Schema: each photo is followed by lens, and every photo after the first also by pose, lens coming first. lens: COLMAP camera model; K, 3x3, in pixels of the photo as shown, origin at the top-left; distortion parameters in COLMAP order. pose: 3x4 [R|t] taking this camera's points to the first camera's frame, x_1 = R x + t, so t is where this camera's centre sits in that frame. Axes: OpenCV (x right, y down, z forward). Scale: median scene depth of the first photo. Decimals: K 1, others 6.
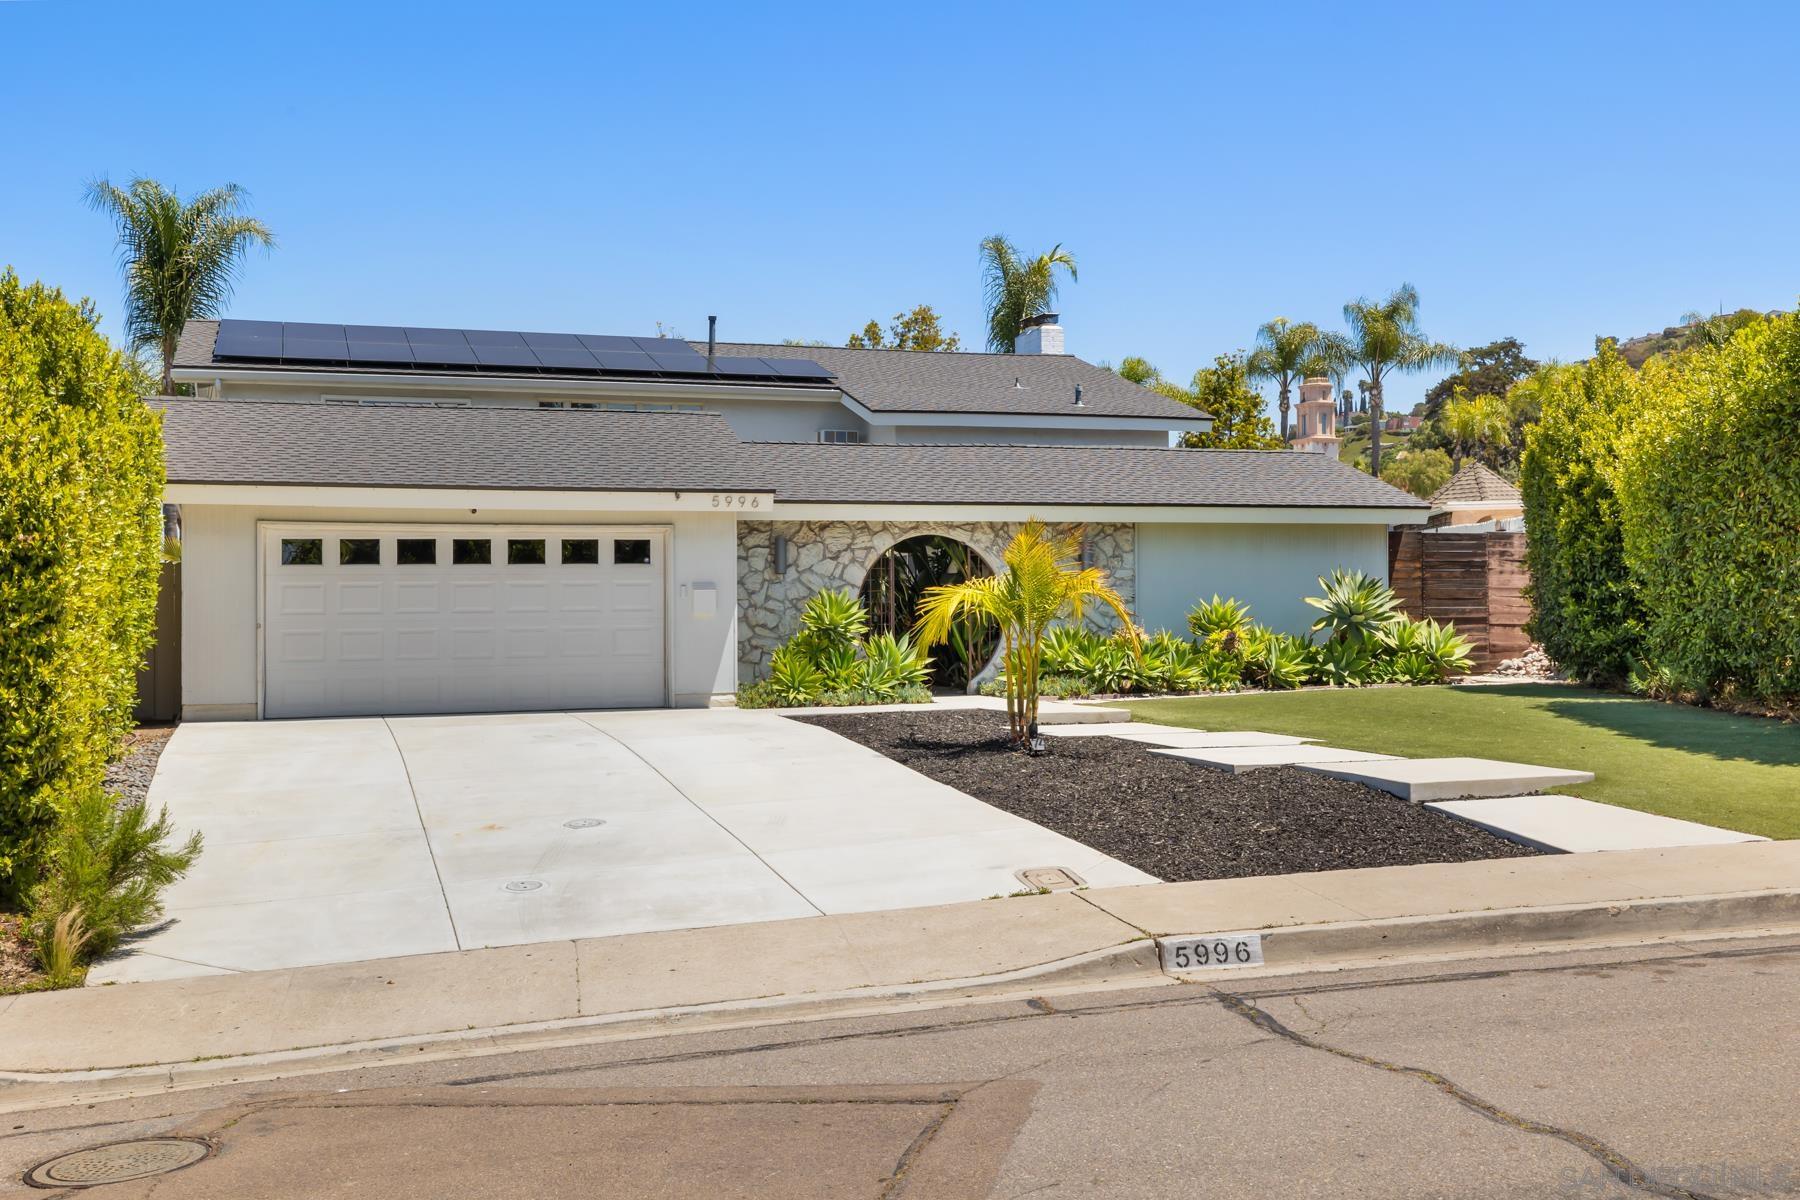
lens RADIAL K [[1877.7, 0, 900.0], [0, 1877.7, 600.0], [0, 0, 1]] dist [0.009803, -0.018680]
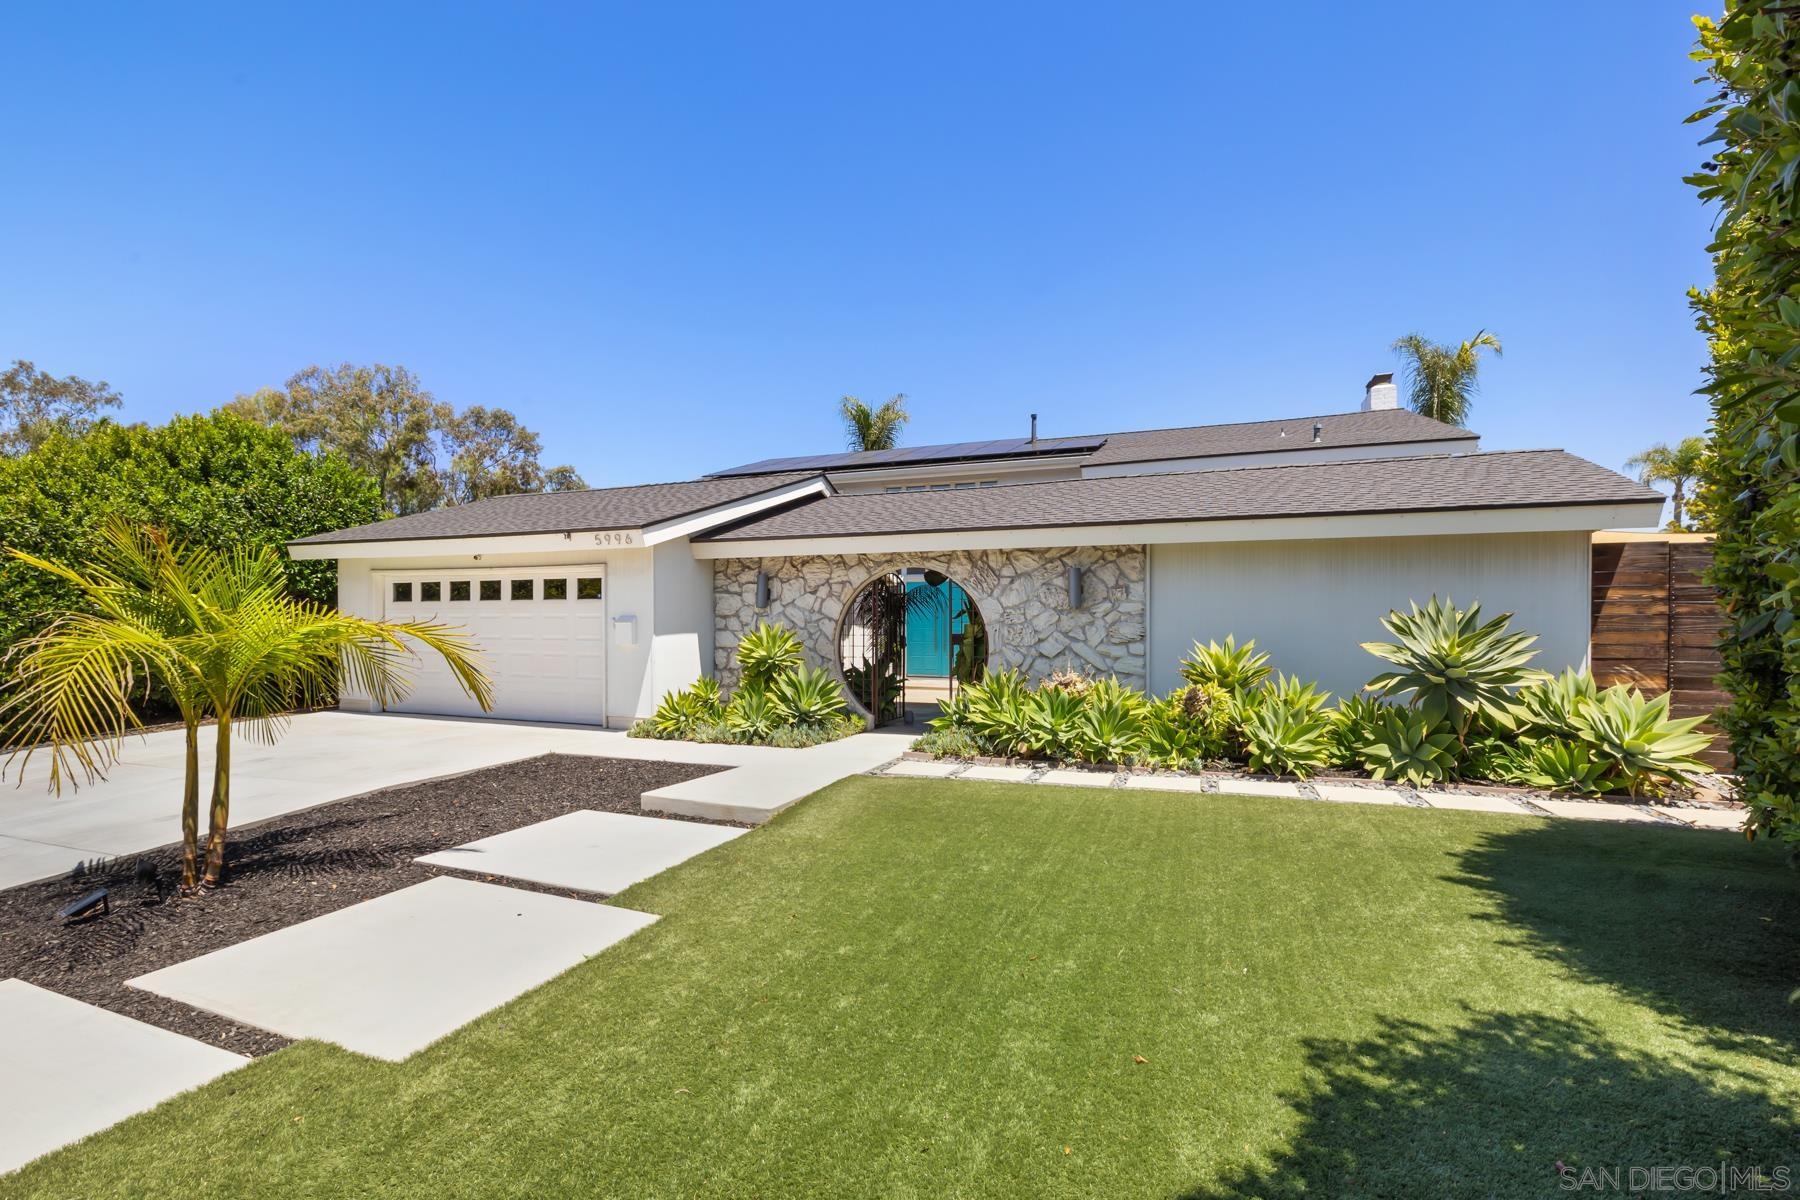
lens RADIAL K [[813.7, 0, 893.1], [0, 813.7, 623.8], [0, 0, 1]] dist [-0.000643, 0.000157]
pose [[0.739026, 0.014035, -0.673531, 0.306080], [-0.008262, 0.999897, 0.011771, -0.010692], [0.673627, -0.003134, 0.739065, 0.704627]]
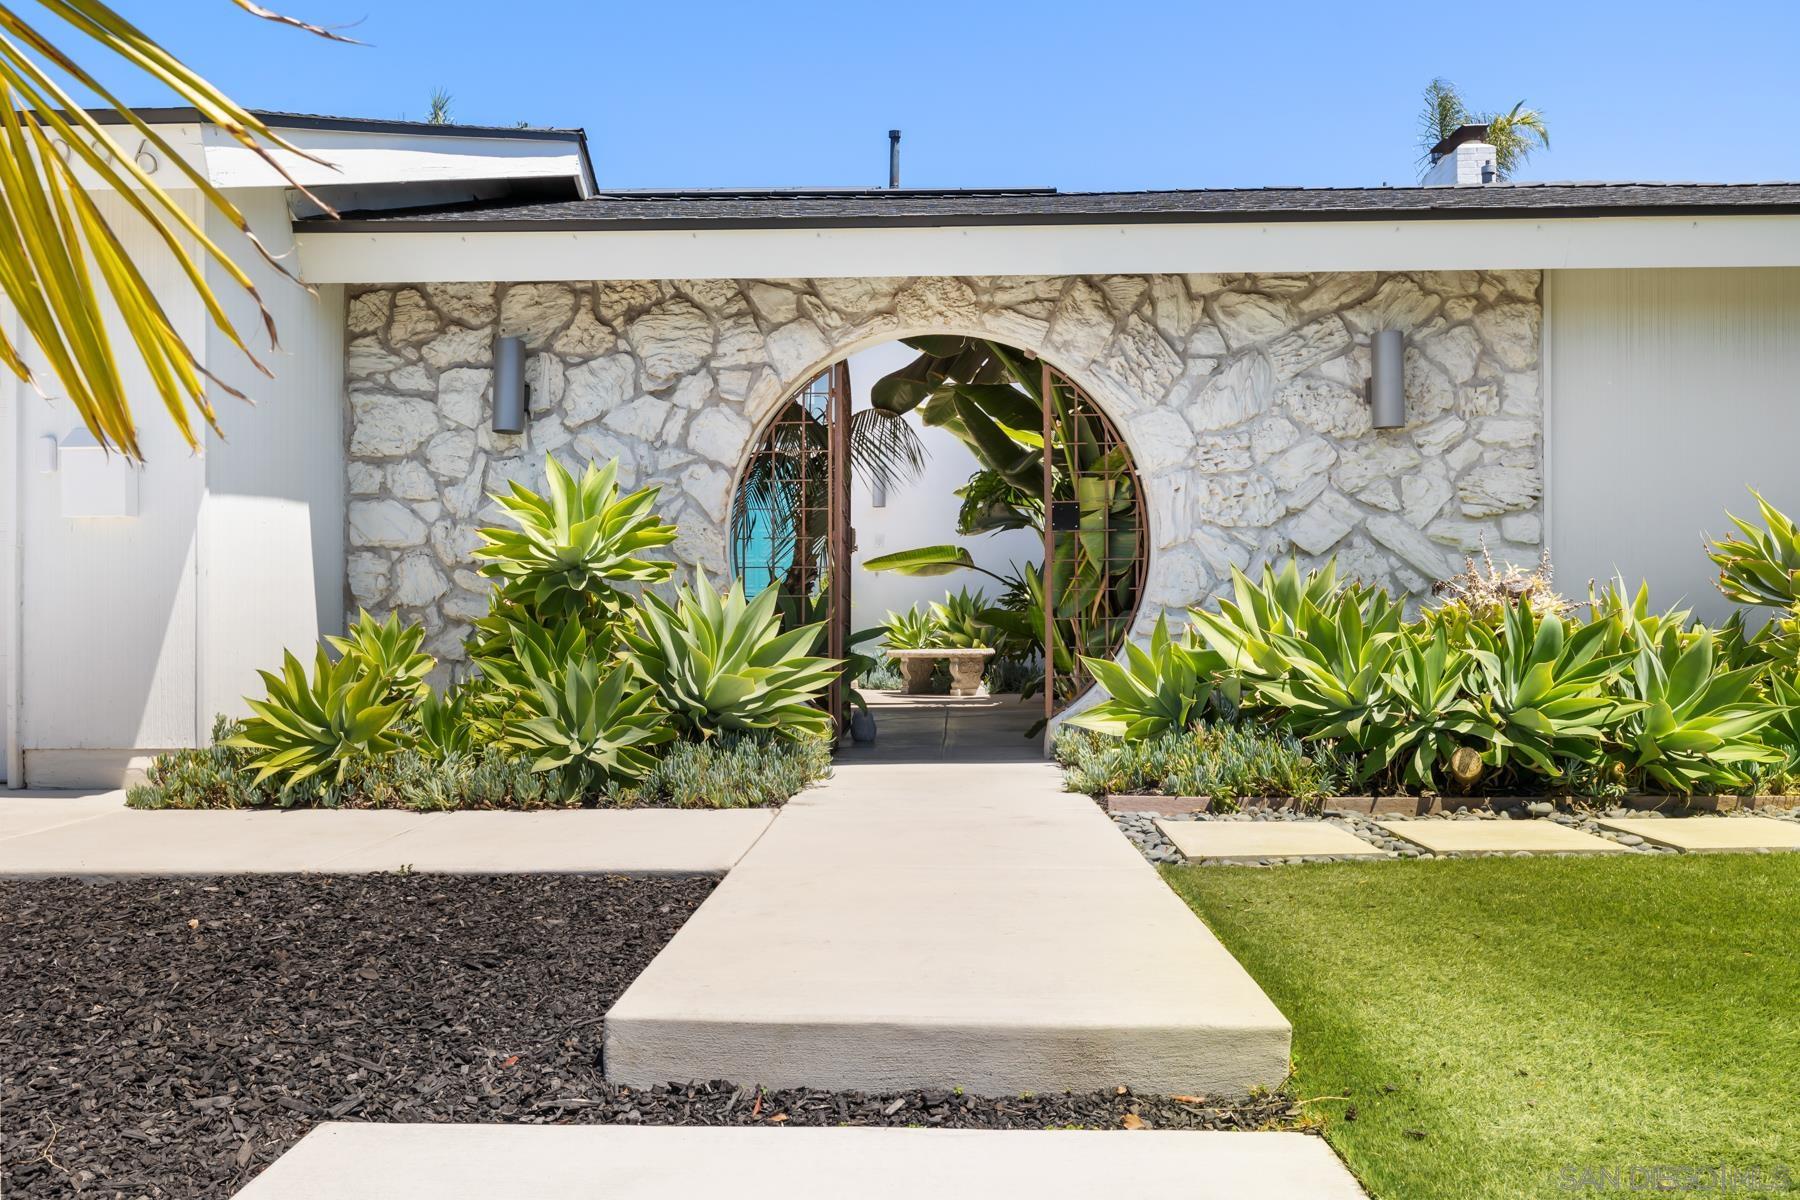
lens RADIAL K [[1389.7, 0, 900.0], [0, 1389.7, 600.0], [0, 0, 1]] dist [0.001209, 0.001211]
pose [[0.930539, 0.007005, -0.366125, 0.116418], [-0.006606, 0.999975, 0.002340, 0.019383], [0.366132, 0.000241, 0.930563, 0.761855]]
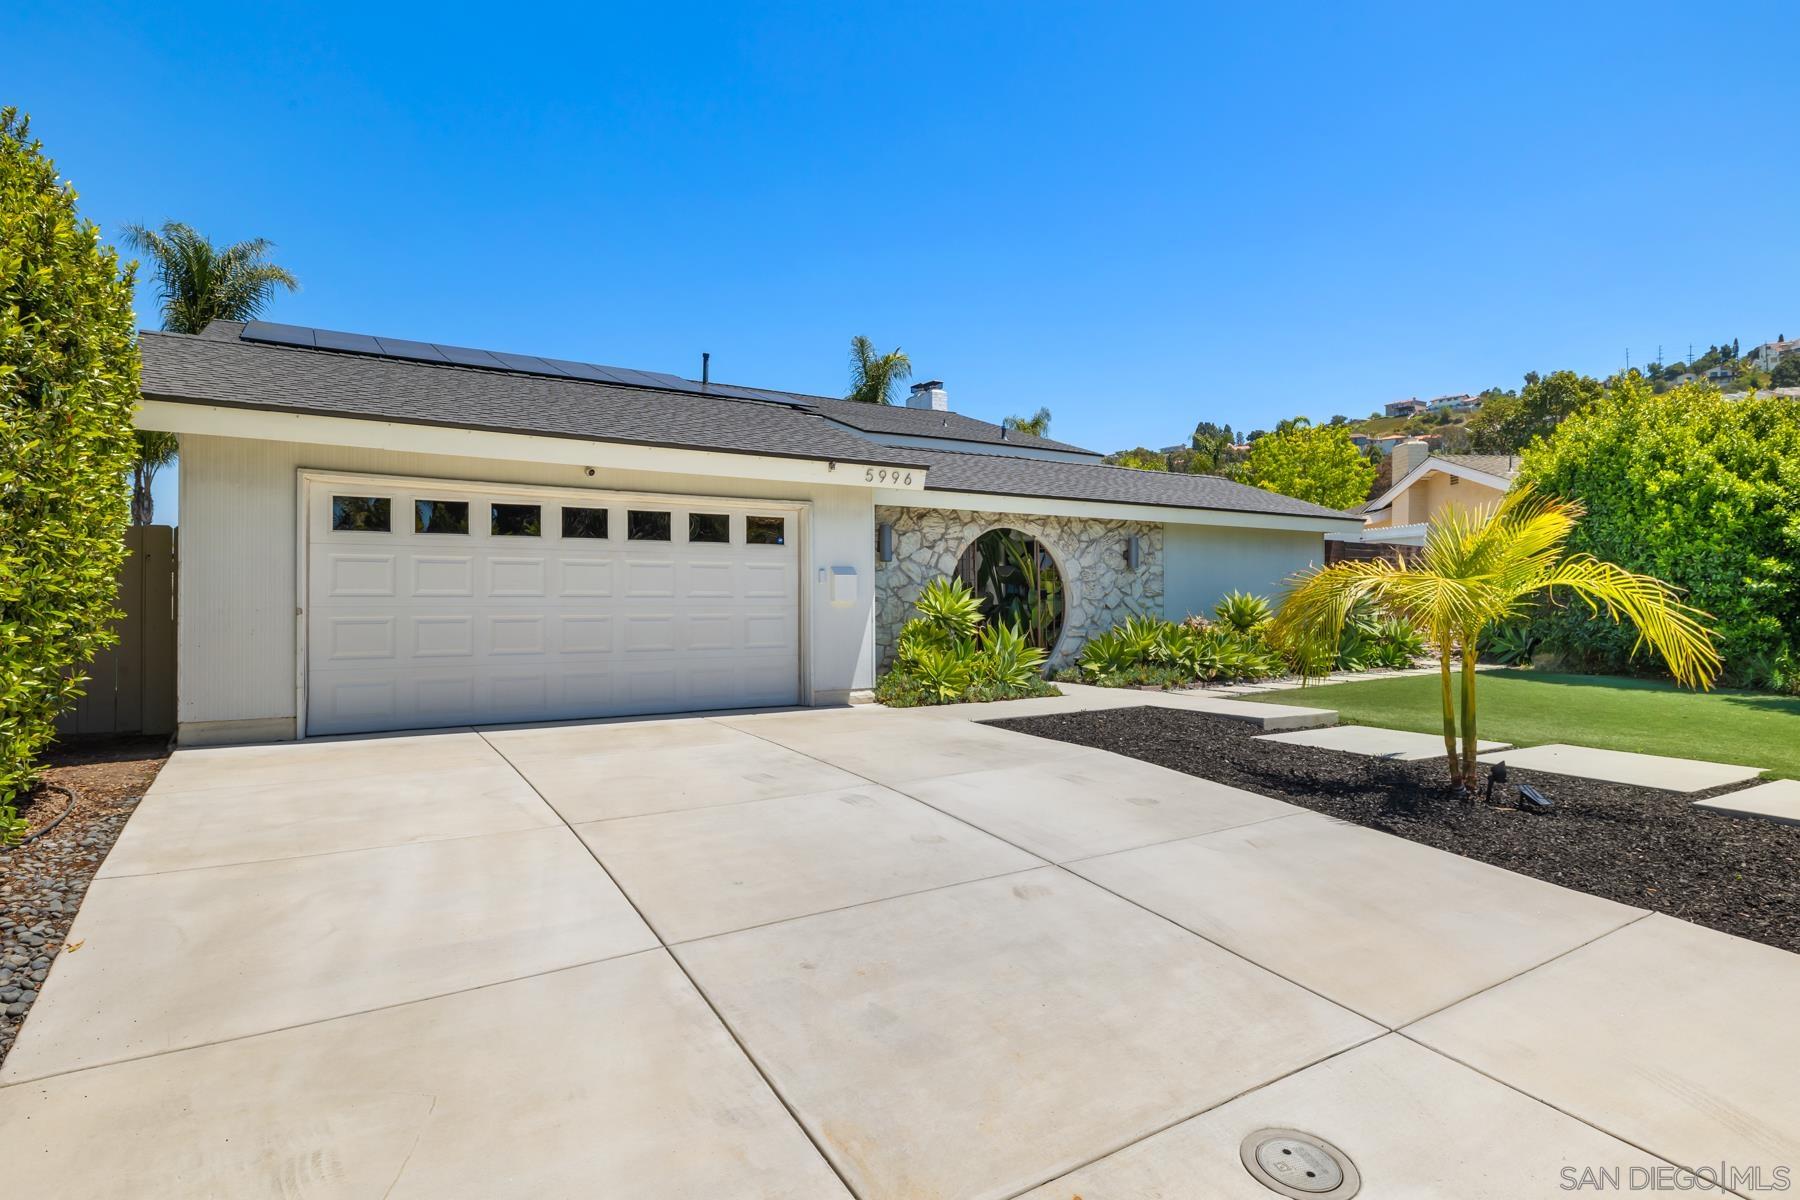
lens RADIAL K [[995.3, 0, 900.0], [0, 995.3, 600.0], [0, 0, 1]] dist [0.000604, 0.003869]
pose [[0.973418, 0.012273, 0.228706, -0.174565], [-0.013797, 0.999892, 0.005065, 0.003574], [-0.228619, -0.008086, 0.973482, 0.491043]]
